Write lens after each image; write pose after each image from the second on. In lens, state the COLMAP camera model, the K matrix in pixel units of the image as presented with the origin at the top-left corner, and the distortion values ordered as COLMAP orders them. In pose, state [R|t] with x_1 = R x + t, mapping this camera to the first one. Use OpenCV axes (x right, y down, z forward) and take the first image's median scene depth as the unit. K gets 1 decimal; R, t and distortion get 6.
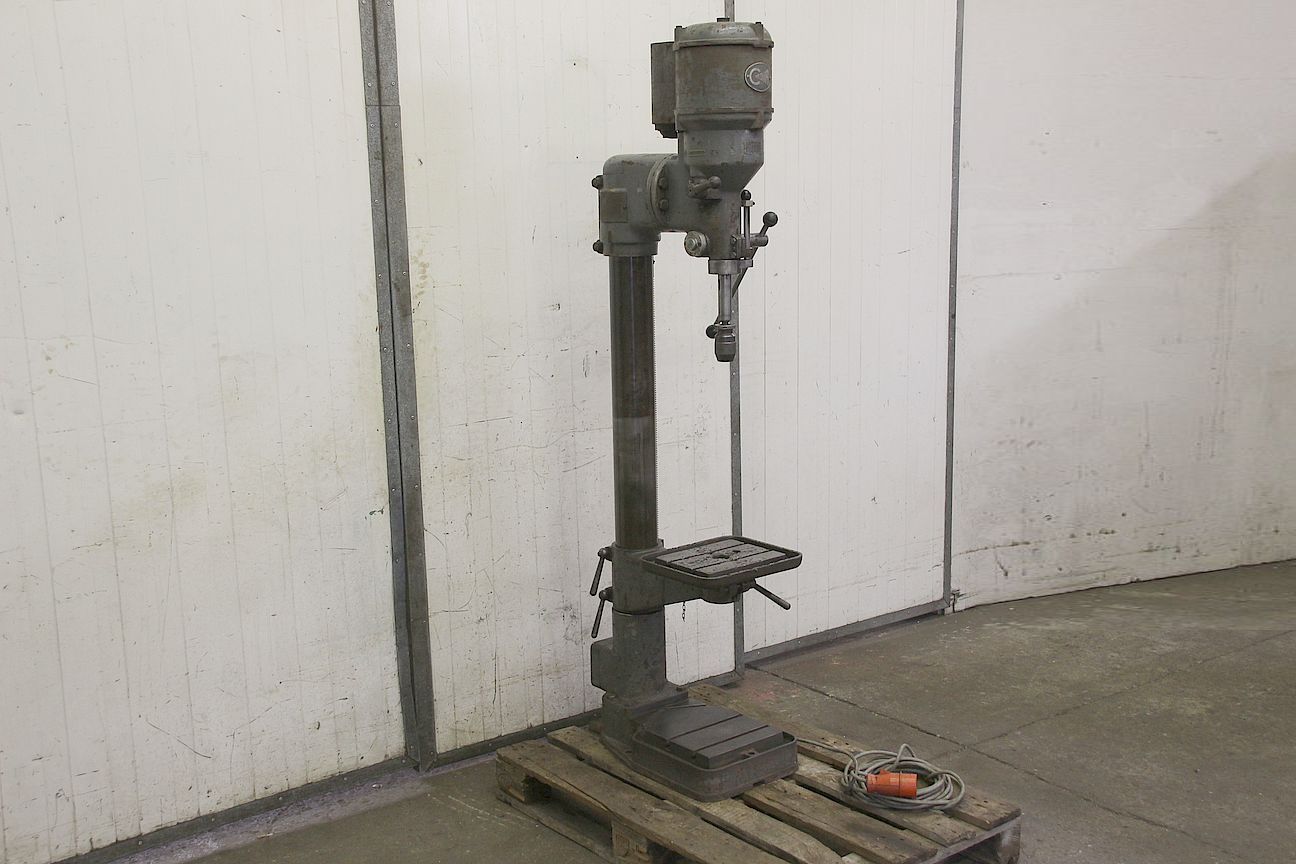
lens RADIAL K [[1481.8, 0, 656.8], [0, 1481.8, 439.0], [0, 0, 1]] dist [0.048628, 0.000000]
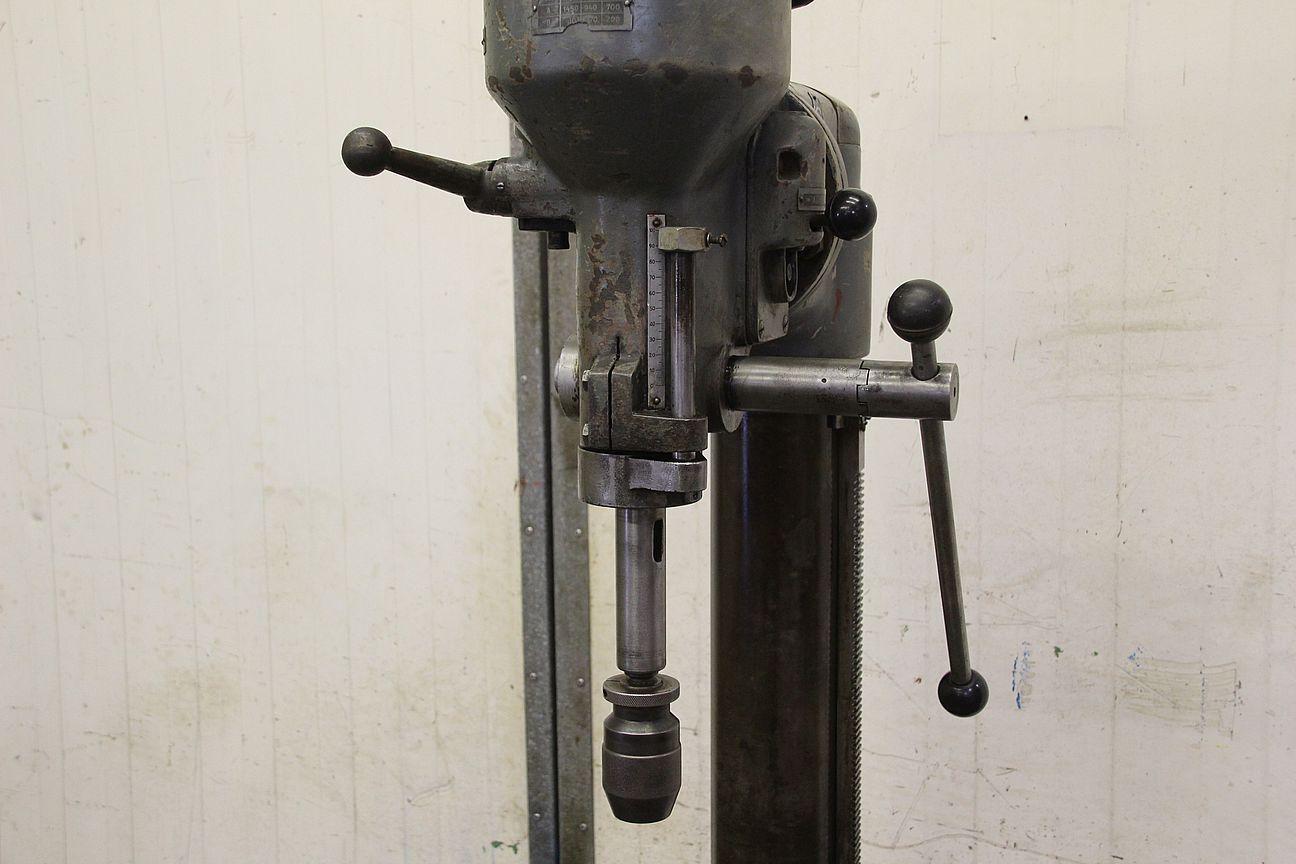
lens RADIAL K [[1481.8, 0, 650.7], [0, 1481.8, 429.2], [0, 0, 1]] dist [0.048628, 0.000000]
pose [[0.411778, 0.133837, -0.901403, 0.265638], [-0.170845, 0.982956, 0.067901, -0.131962], [0.895126, 0.126040, 0.427624, 0.821276]]
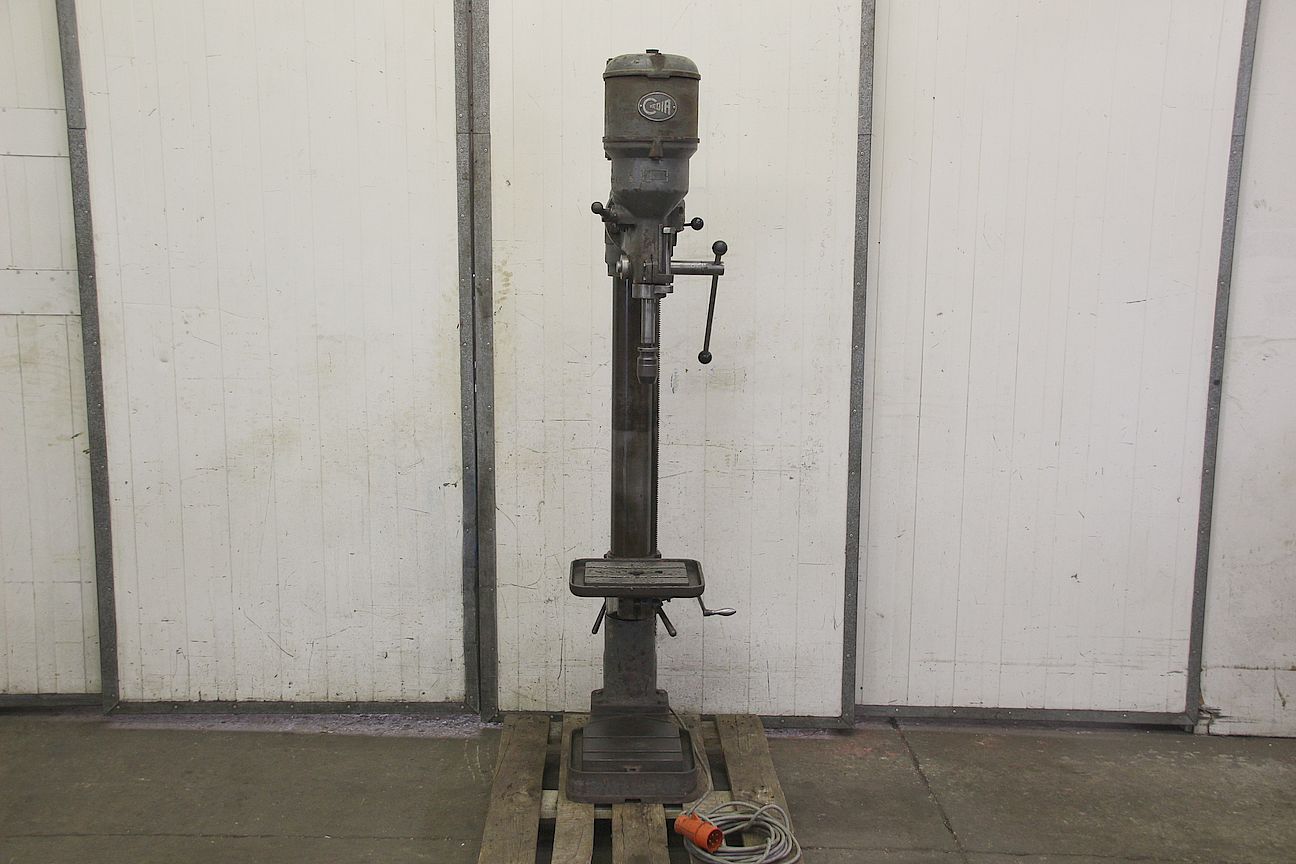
lens RADIAL K [[1481.8, 0, 628.3], [0, 1481.8, 439.8], [0, 0, 1]] dist [0.048628, 0.000000]
pose [[0.781392, 0.130165, -0.610314, 0.623903], [-0.139529, 0.989687, 0.032435, -0.042225], [0.608241, 0.059812, 0.791495, 0.172601]]
